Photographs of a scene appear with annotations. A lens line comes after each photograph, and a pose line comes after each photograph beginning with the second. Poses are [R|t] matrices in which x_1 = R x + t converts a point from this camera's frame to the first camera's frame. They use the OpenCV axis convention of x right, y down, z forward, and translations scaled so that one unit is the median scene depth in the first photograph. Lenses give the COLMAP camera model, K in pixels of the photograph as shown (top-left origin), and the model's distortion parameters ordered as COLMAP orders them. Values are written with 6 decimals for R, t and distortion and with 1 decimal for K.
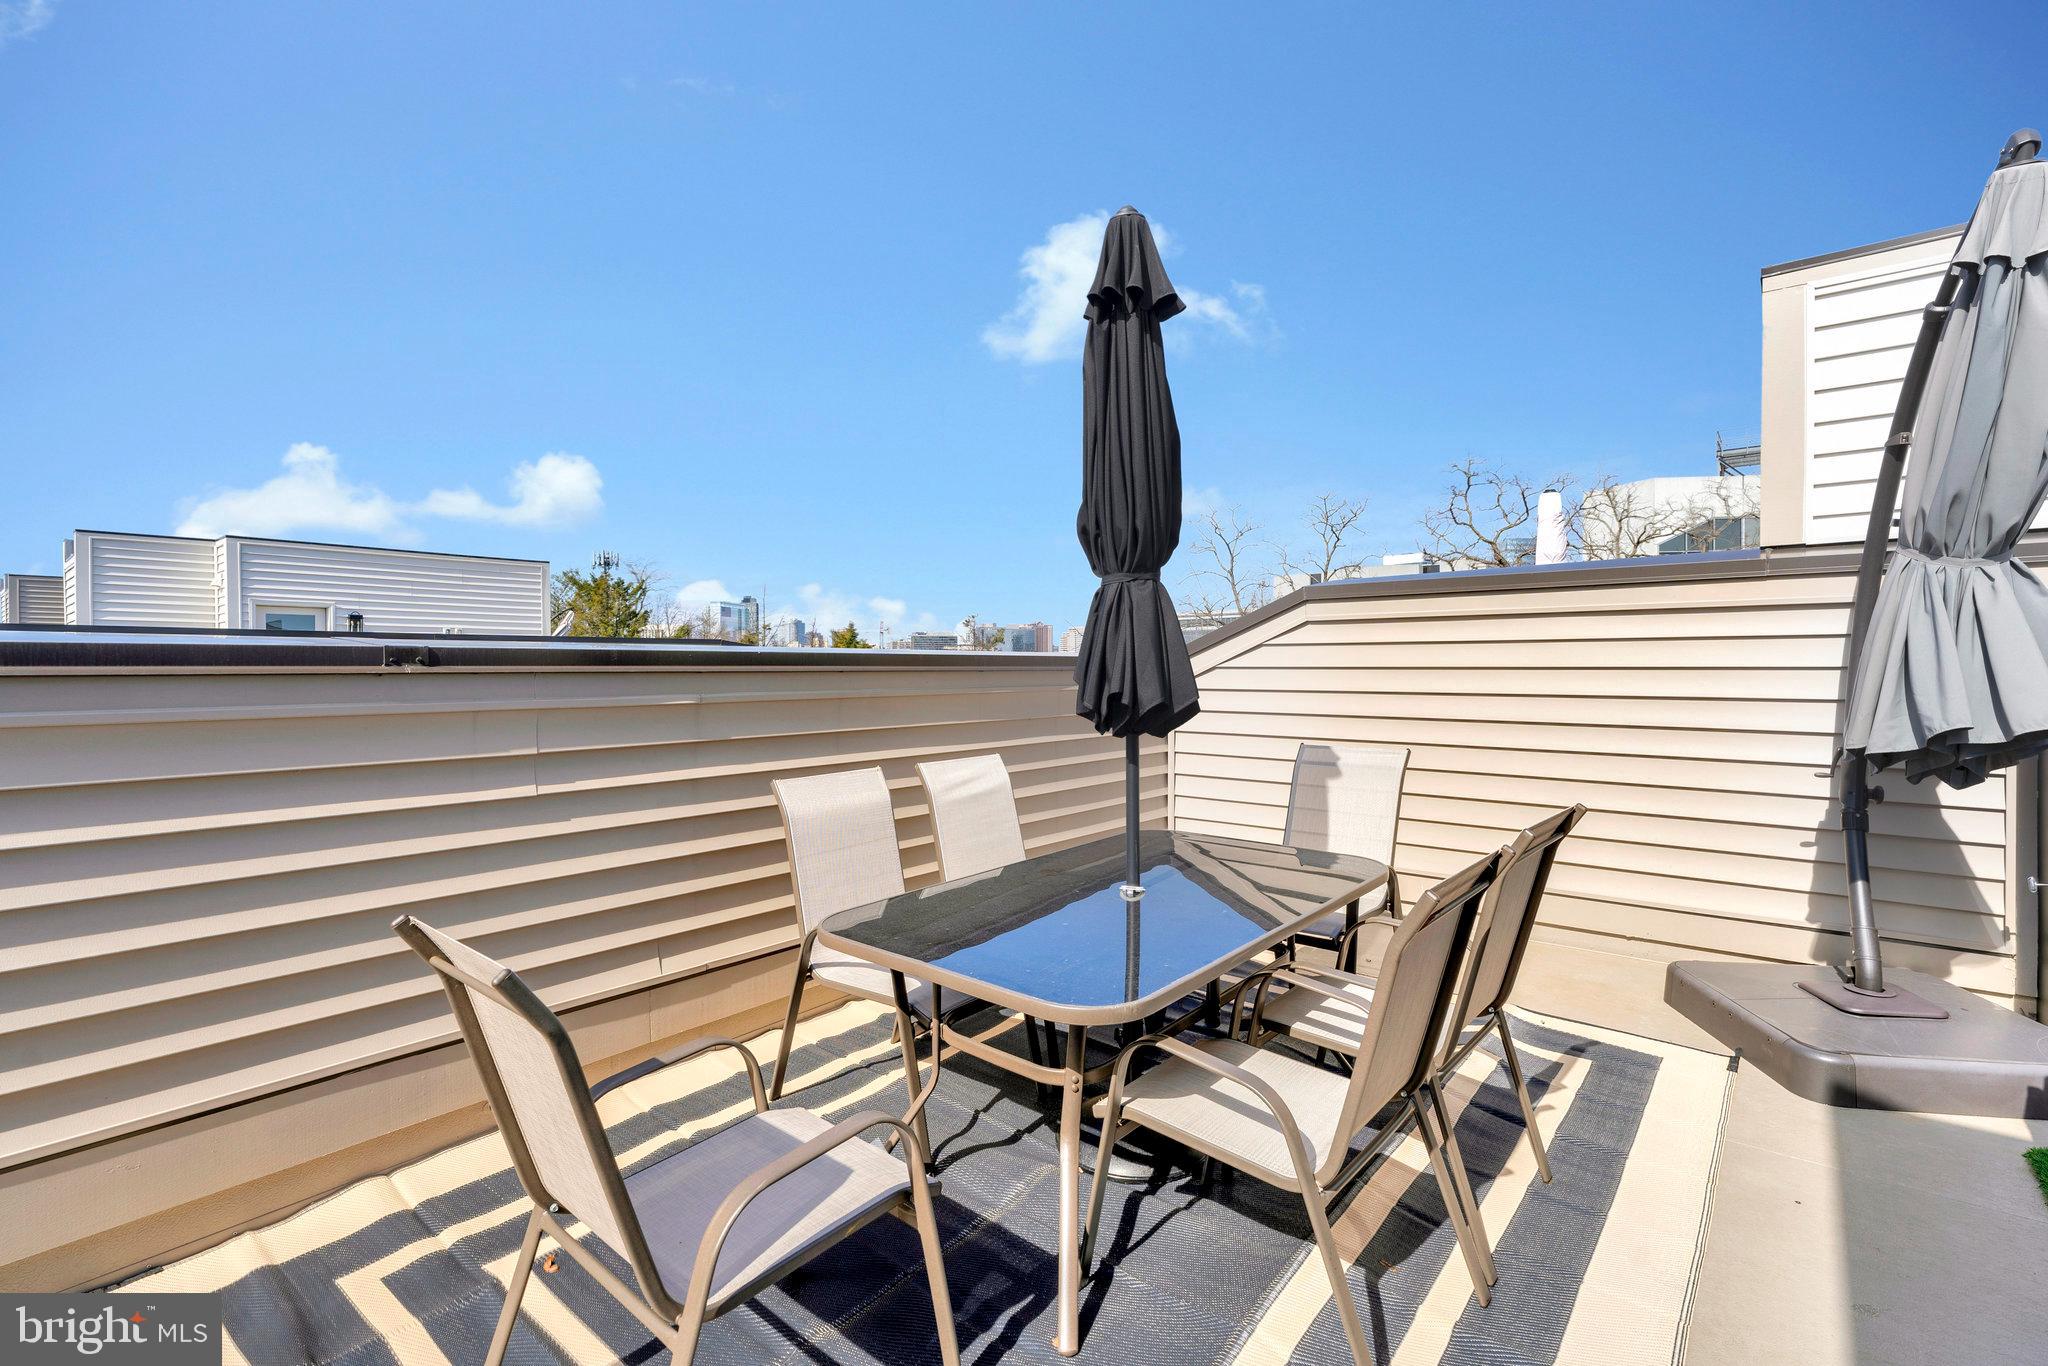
lens RADIAL K [[907.2, 0, 1016.3], [0, 907.2, 677.9], [0, 0, 1]] dist [-0.000283, -0.000175]
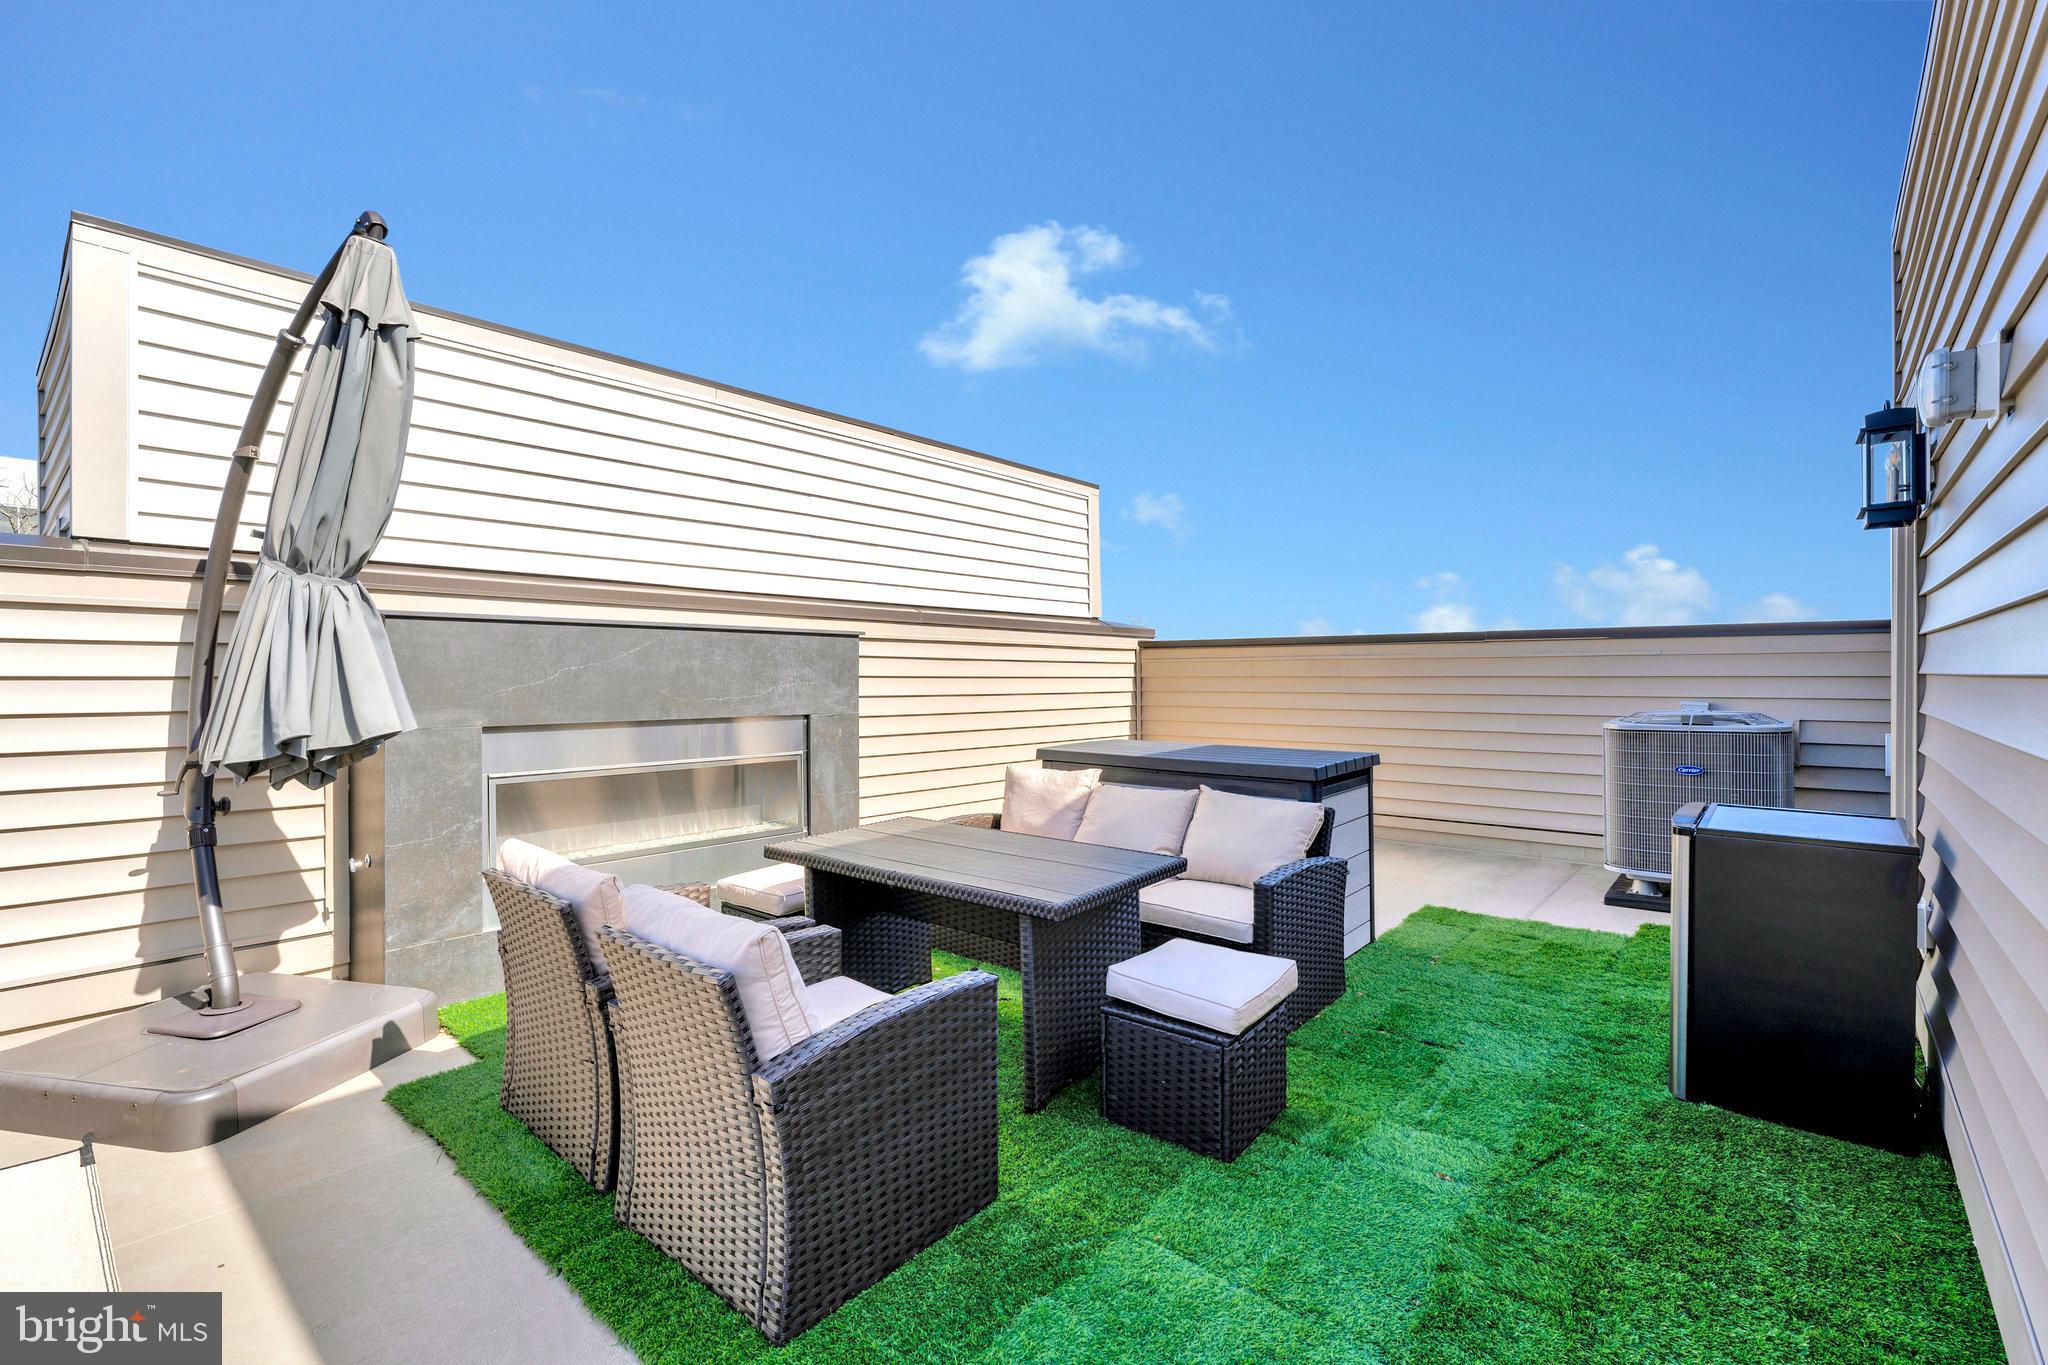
lens RADIAL K [[907.2, 0, 1016.3], [0, 907.2, 677.4], [0, 0, 1]] dist [-0.000283, -0.000175]
pose [[0.015321, 0.002106, 0.999880, -0.022880], [0.010413, 0.999943, -0.002266, -0.000067], [-0.999828, 0.010446, 0.015298, 0.128302]]
